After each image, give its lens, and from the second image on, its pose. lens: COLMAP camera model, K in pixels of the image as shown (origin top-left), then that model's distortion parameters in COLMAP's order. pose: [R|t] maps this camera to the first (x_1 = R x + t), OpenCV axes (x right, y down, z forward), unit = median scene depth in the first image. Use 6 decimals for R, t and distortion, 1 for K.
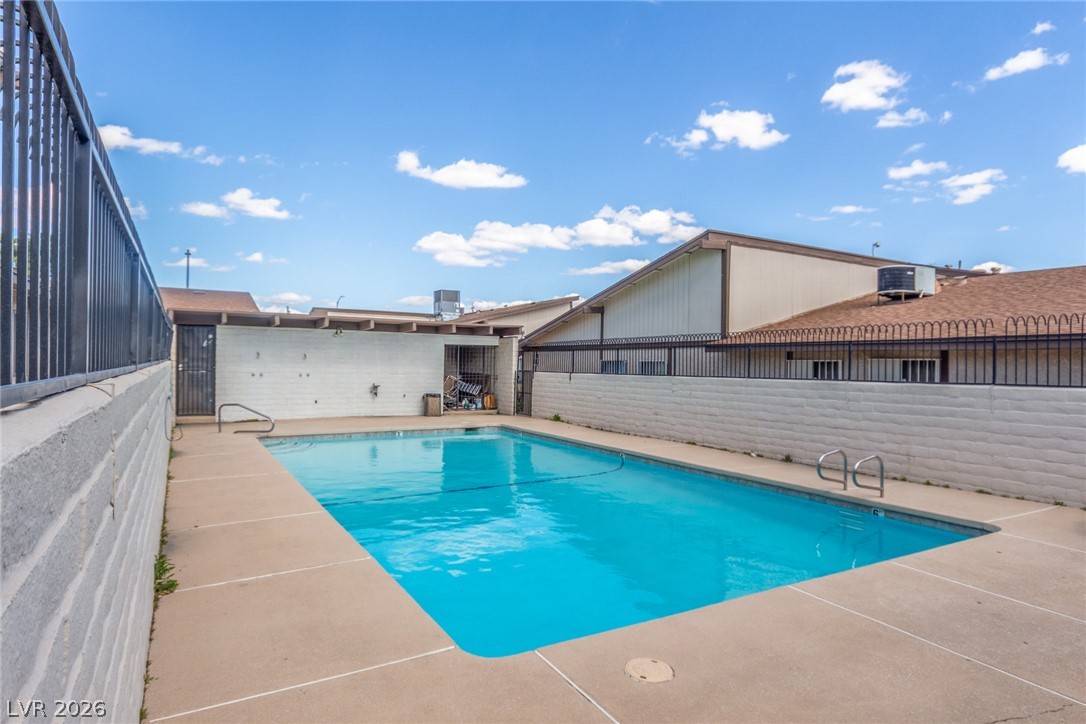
lens RADIAL K [[618.1, 0, 562.2], [0, 618.1, 360.9], [0, 0, 1]] dist [0.001070, 0.000388]
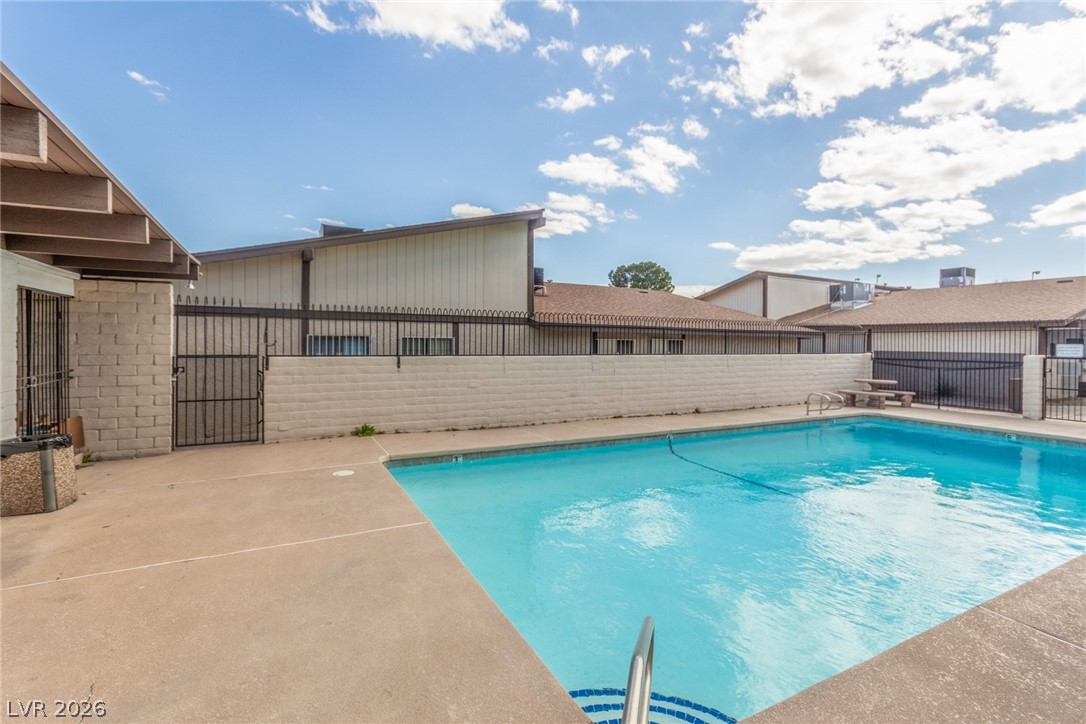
lens RADIAL K [[498.2, 0, 573.9], [0, 498.2, 358.7], [0, 0, 1]] dist [0.001815, 0.000240]
pose [[0.058826, -0.041612, 0.997401, -0.570815], [-0.014551, 0.998989, 0.042537, -0.003247], [-0.998162, -0.017016, 0.058161, 0.895126]]
